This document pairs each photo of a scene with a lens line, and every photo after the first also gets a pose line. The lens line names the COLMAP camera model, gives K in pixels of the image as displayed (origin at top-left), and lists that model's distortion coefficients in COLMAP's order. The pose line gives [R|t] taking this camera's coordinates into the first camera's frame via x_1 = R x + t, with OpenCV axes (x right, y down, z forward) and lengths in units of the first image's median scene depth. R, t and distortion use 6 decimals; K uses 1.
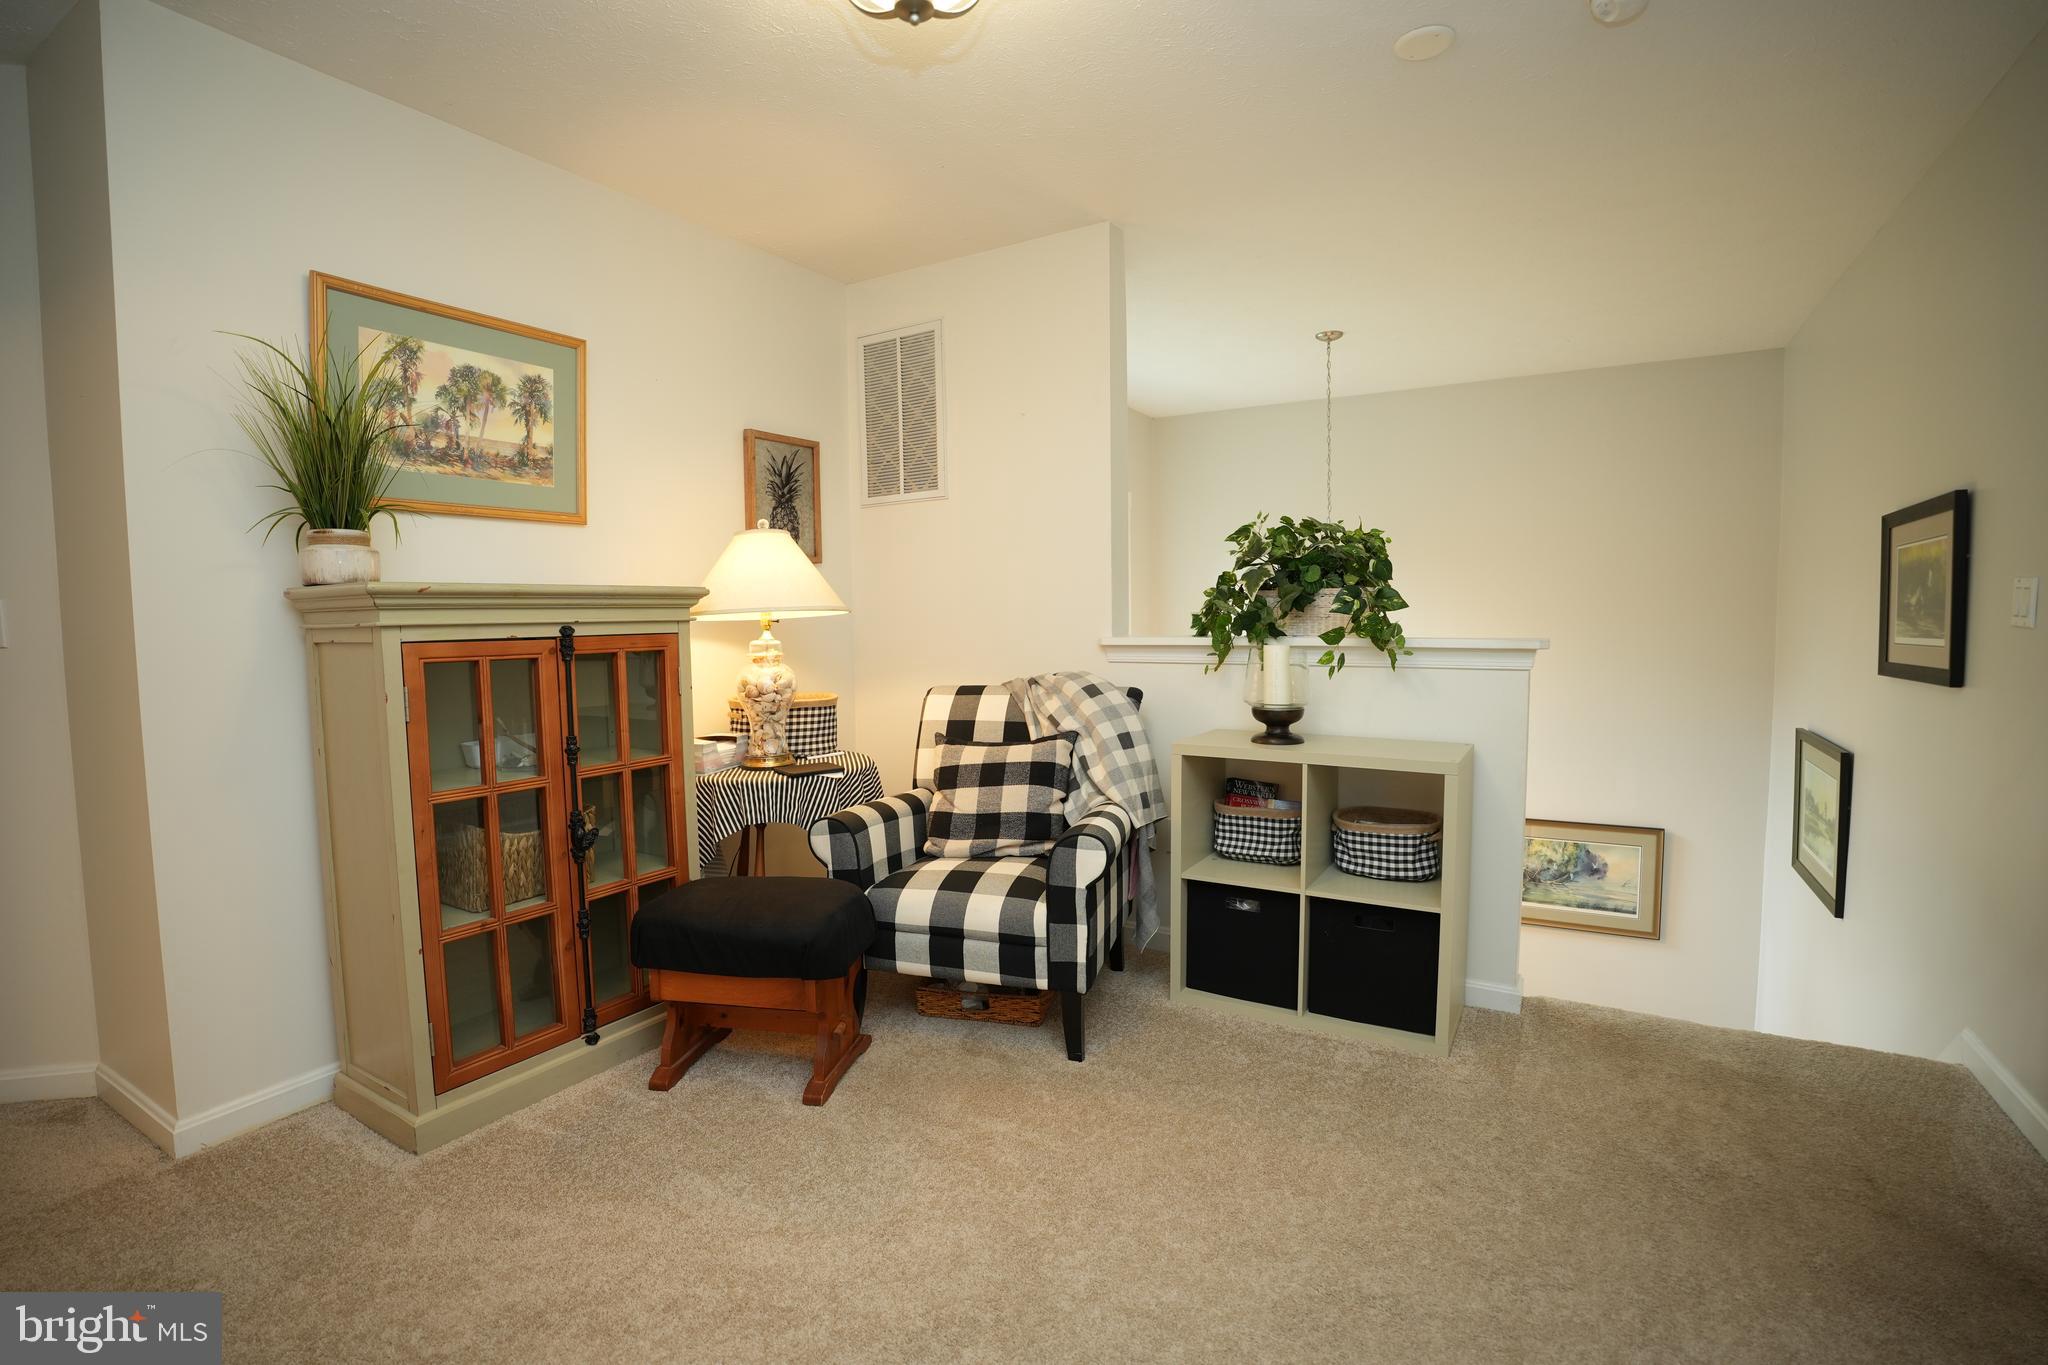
lens RADIAL K [[957.5, 0, 1024.0], [0, 957.5, 682.5], [0, 0, 1]] dist [-0.045290, 0.027394]
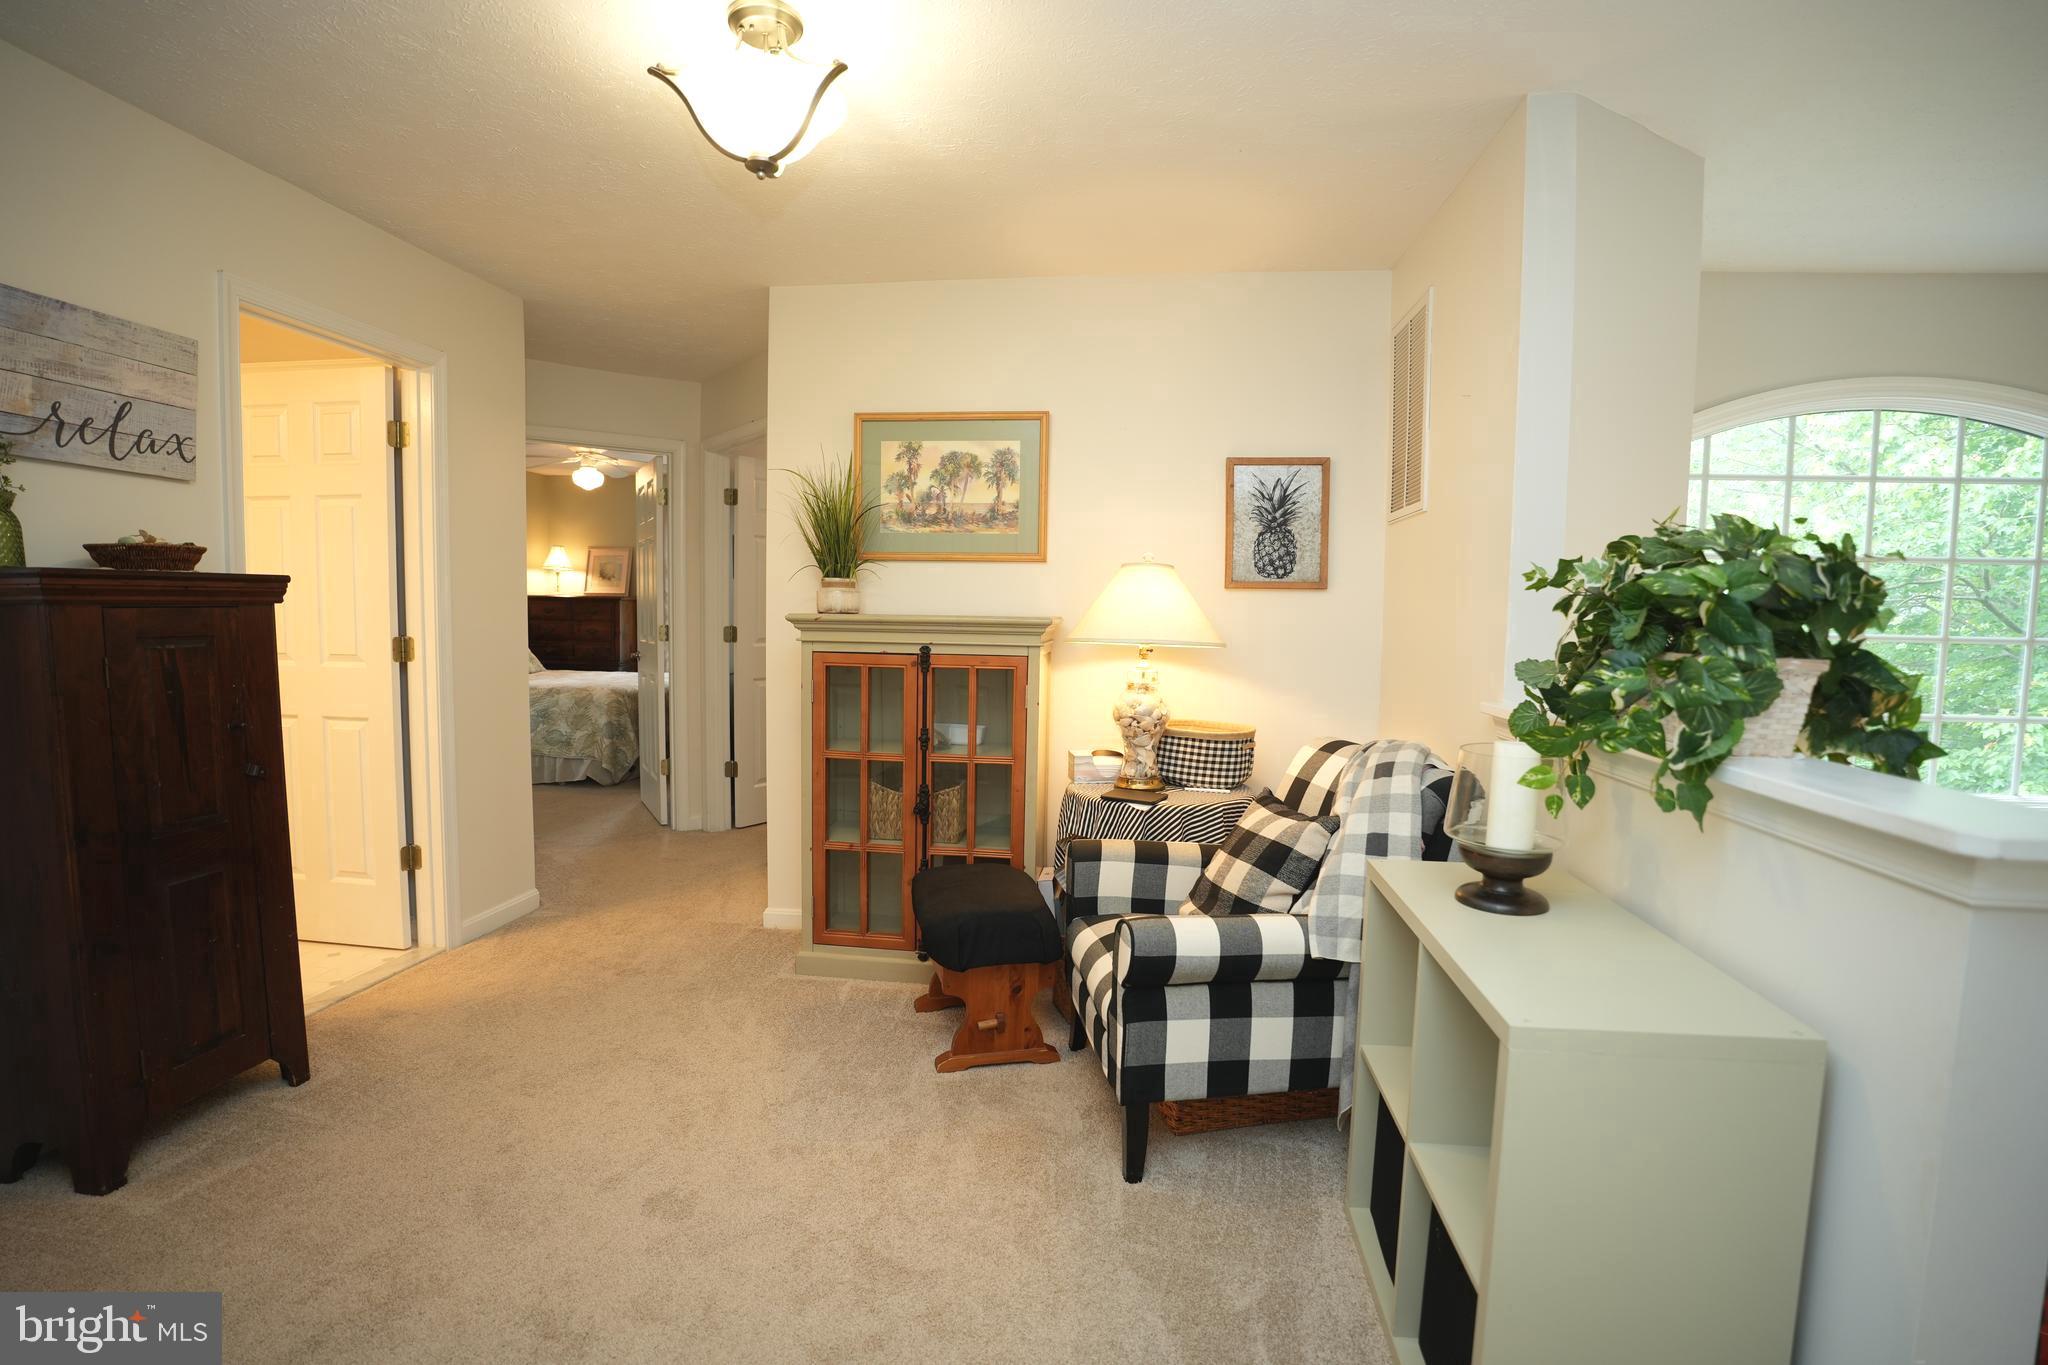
lens RADIAL K [[952.7, 0, 1024.0], [0, 952.7, 682.5], [0, 0, 1]] dist [-0.073309, 0.025785]
pose [[0.431470, 0.095072, -0.897104, 0.727971], [-0.088471, 0.994097, 0.062800, -0.097593], [0.897779, 0.052271, 0.437334, 0.505199]]
